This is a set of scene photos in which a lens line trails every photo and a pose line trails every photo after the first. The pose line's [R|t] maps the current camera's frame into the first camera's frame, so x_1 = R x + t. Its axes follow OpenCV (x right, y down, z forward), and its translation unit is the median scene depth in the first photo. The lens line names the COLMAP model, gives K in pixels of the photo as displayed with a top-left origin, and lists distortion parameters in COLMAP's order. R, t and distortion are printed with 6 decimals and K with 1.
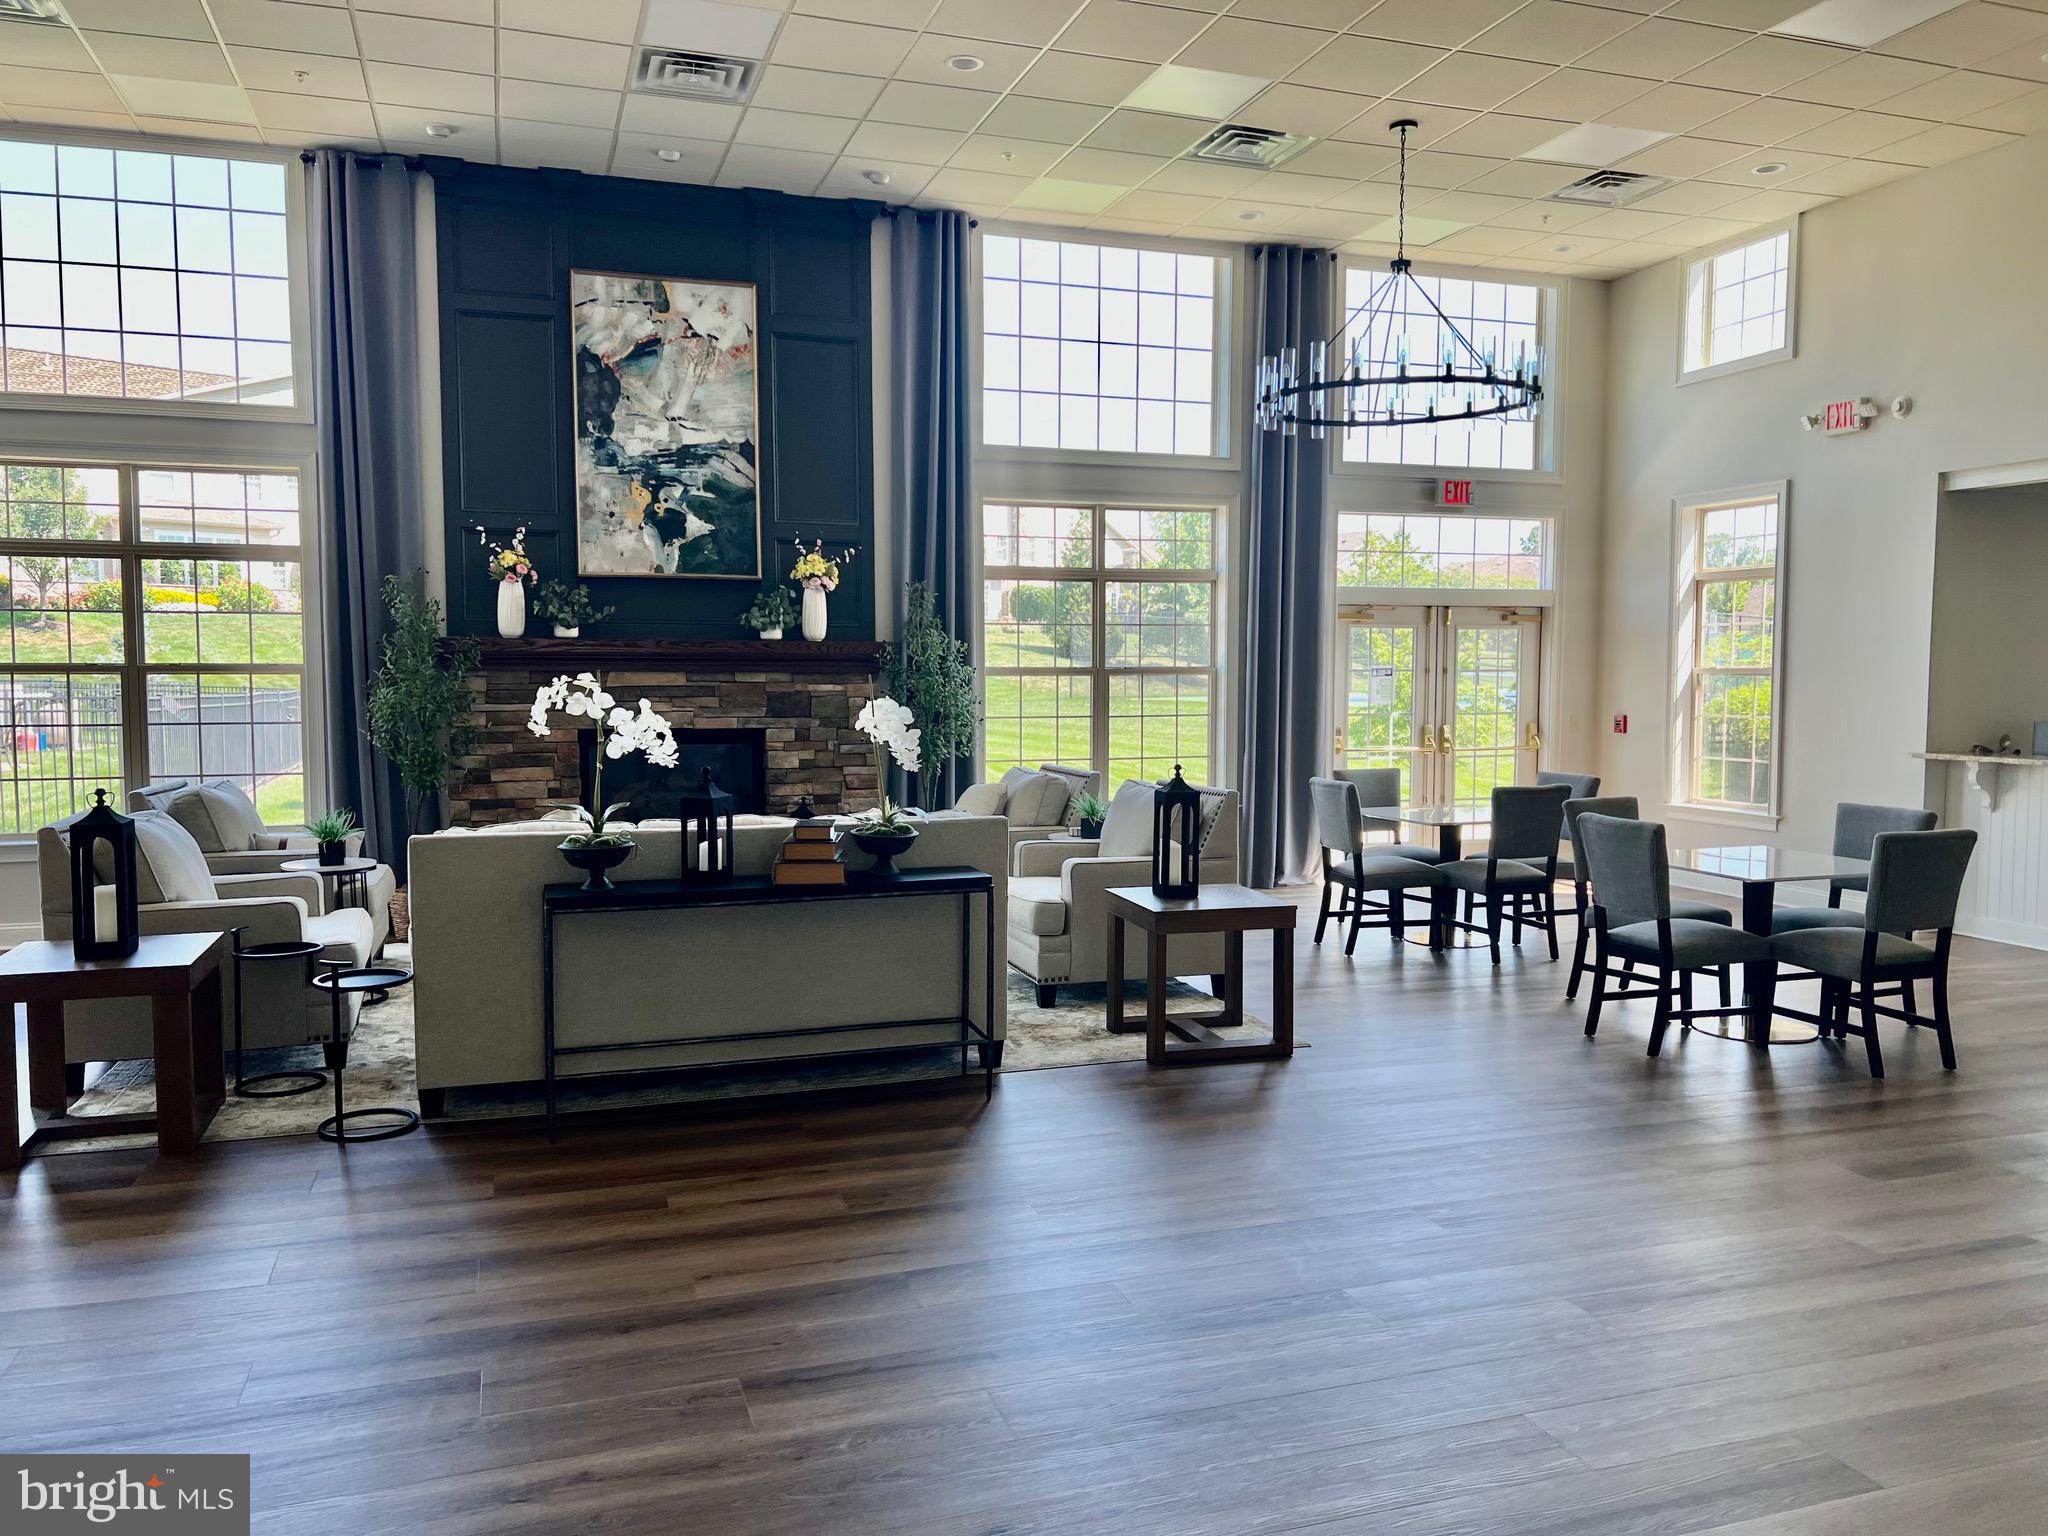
lens RADIAL K [[1555.7, 0, 1021.4], [0, 1555.7, 772.6], [0, 0, 1]] dist [0.043093, -0.041633]
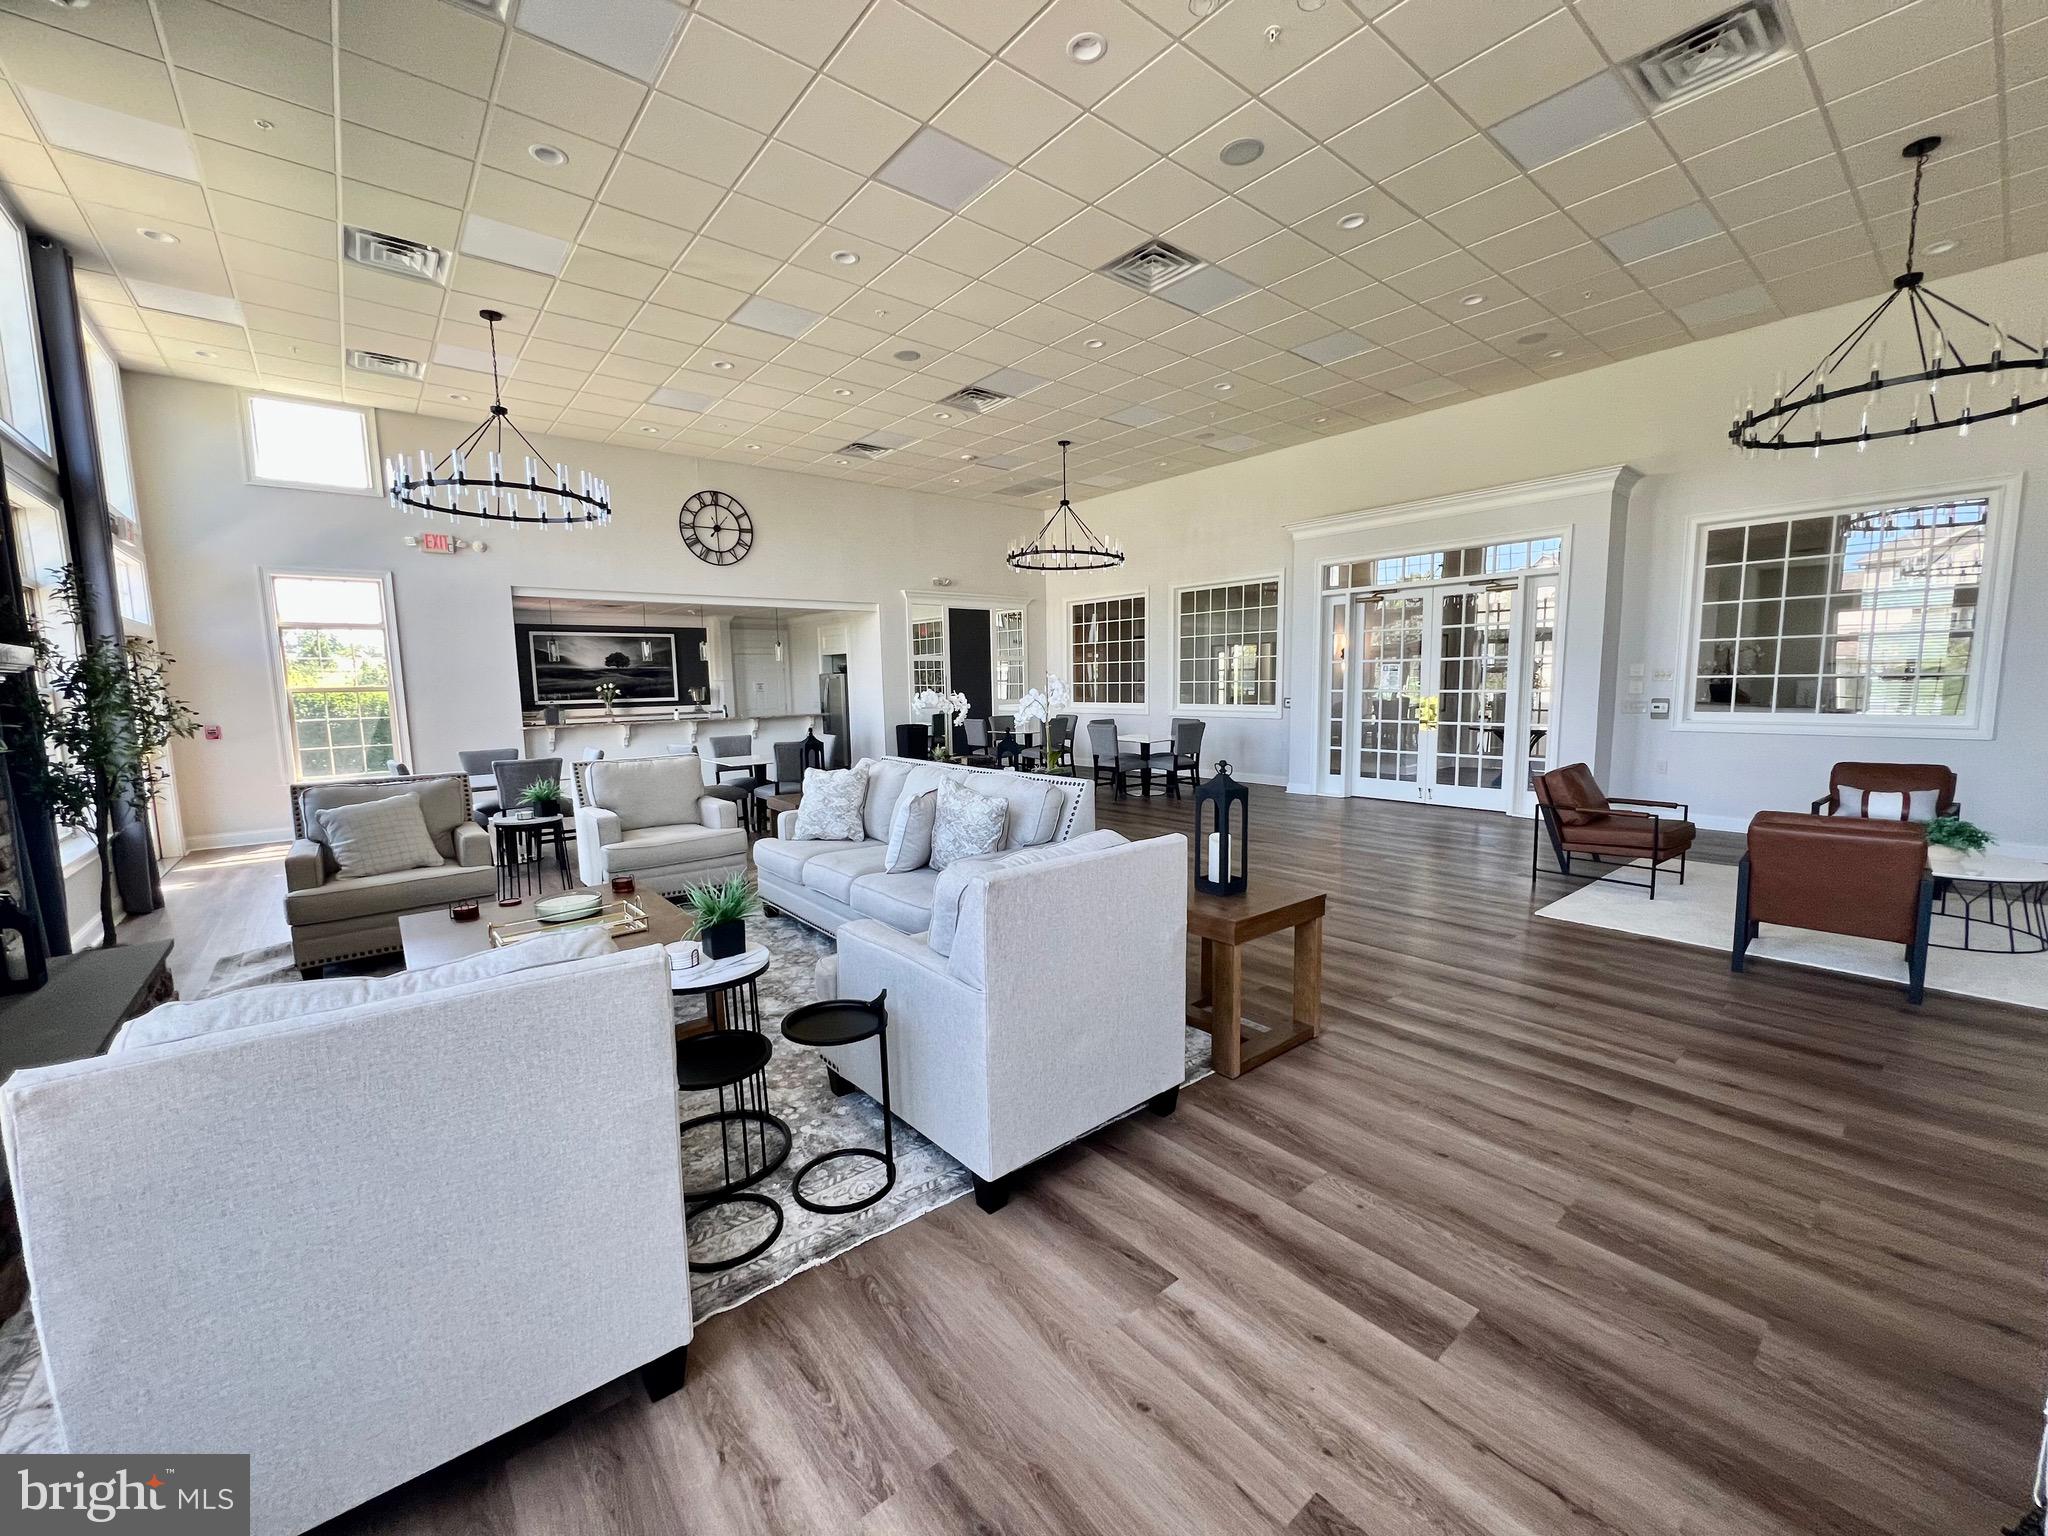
lens RADIAL K [[823.3, 0, 1027.4], [0, 823.3, 774.3], [0, 0, 1]] dist [-0.000430, 0.000048]
pose [[-0.353205, -0.102270, 0.929939, -0.645175], [0.077439, 0.987400, 0.138002, -0.047441], [-0.932335, 0.120757, -0.340835, 0.777160]]
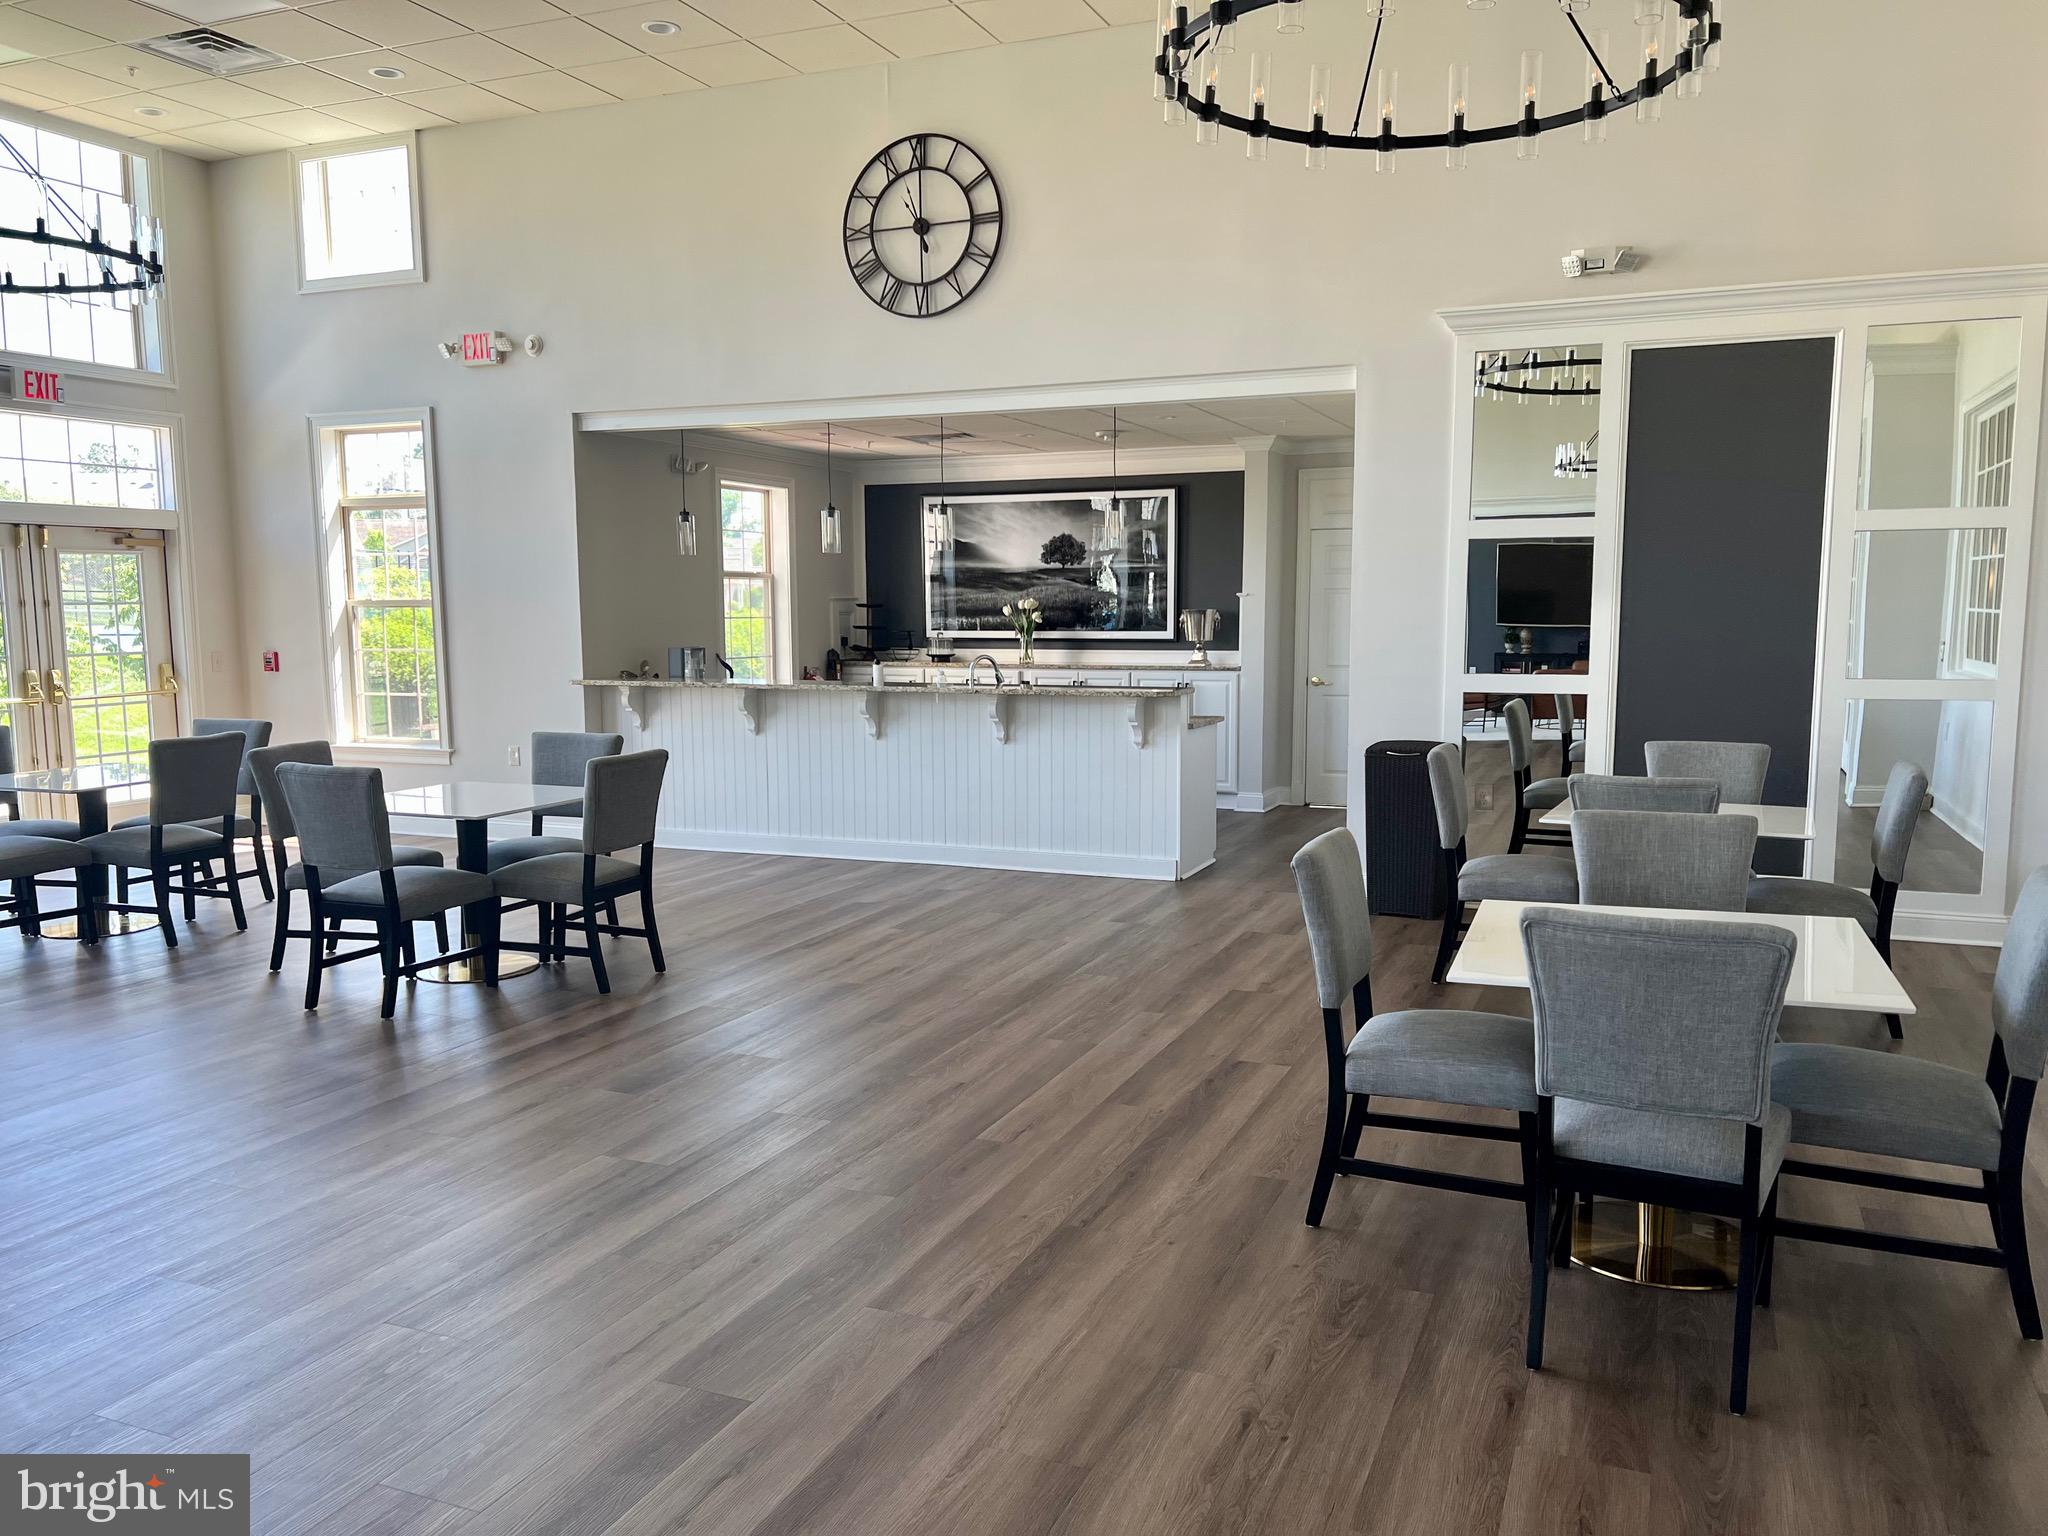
lens RADIAL K [[1555.7, 0, 1032.5], [0, 1555.7, 778.4], [0, 0, 1]] dist [0.043093, -0.041633]
pose [[0.657198, -0.089061, 0.748438, -0.019967], [0.055879, 0.996019, 0.069456, -0.002425], [-0.751644, -0.003825, 0.659558, 0.077063]]
